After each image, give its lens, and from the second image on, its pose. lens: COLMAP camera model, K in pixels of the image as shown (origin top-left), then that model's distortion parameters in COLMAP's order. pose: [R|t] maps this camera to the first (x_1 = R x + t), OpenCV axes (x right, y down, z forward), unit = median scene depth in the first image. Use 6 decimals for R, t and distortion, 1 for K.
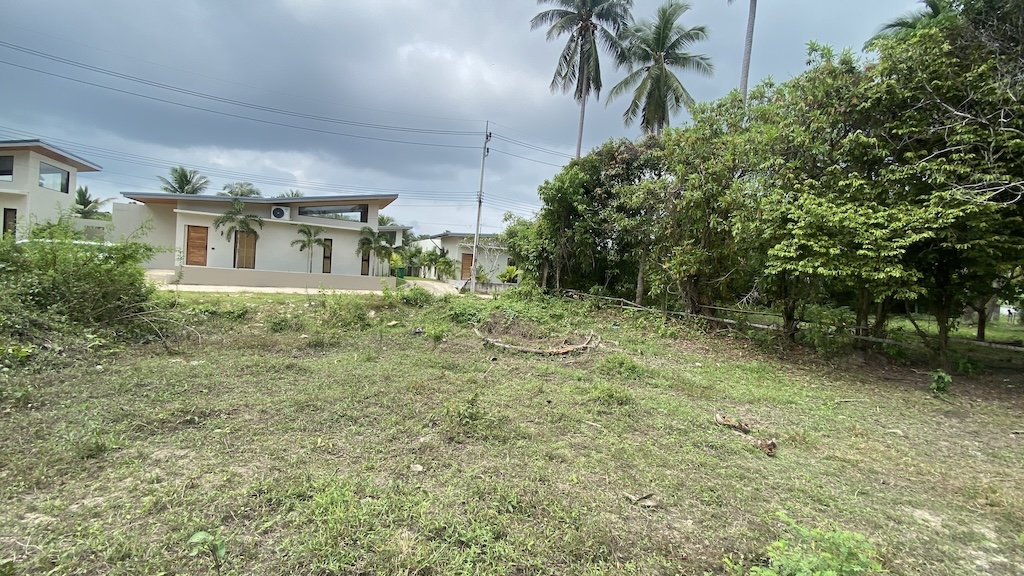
lens RADIAL K [[406.9, 0, 507.5], [0, 406.9, 288.7], [0, 0, 1]] dist [0.001427, -0.013655]
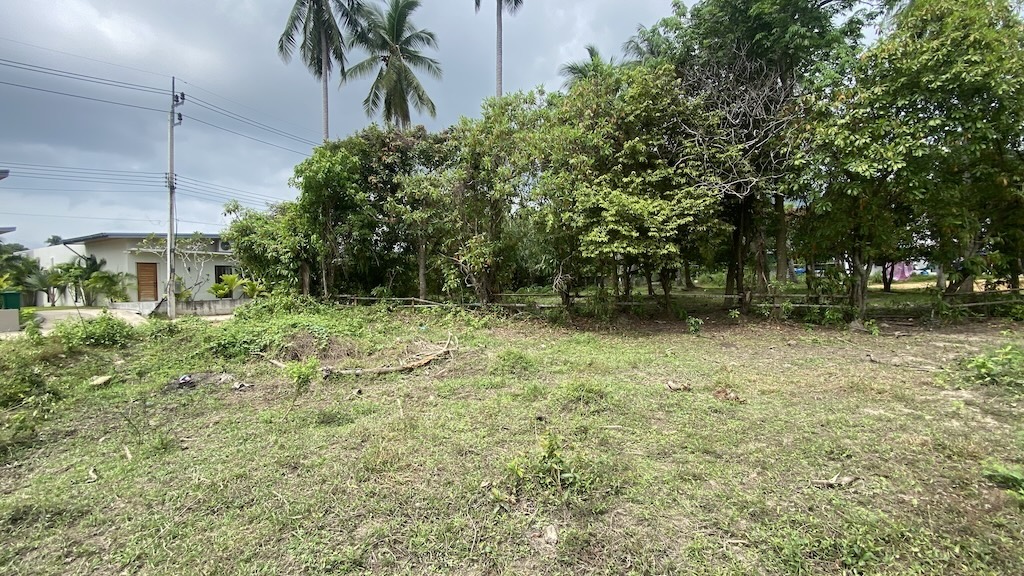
lens RADIAL K [[406.9, 0, 507.5], [0, 406.9, 288.7], [0, 0, 1]] dist [0.001427, -0.013655]
pose [[0.763120, -0.098896, 0.638645, -0.136205], [0.101660, 0.994288, 0.032493, -0.002957], [-0.638211, 0.040129, 0.768815, 0.136925]]
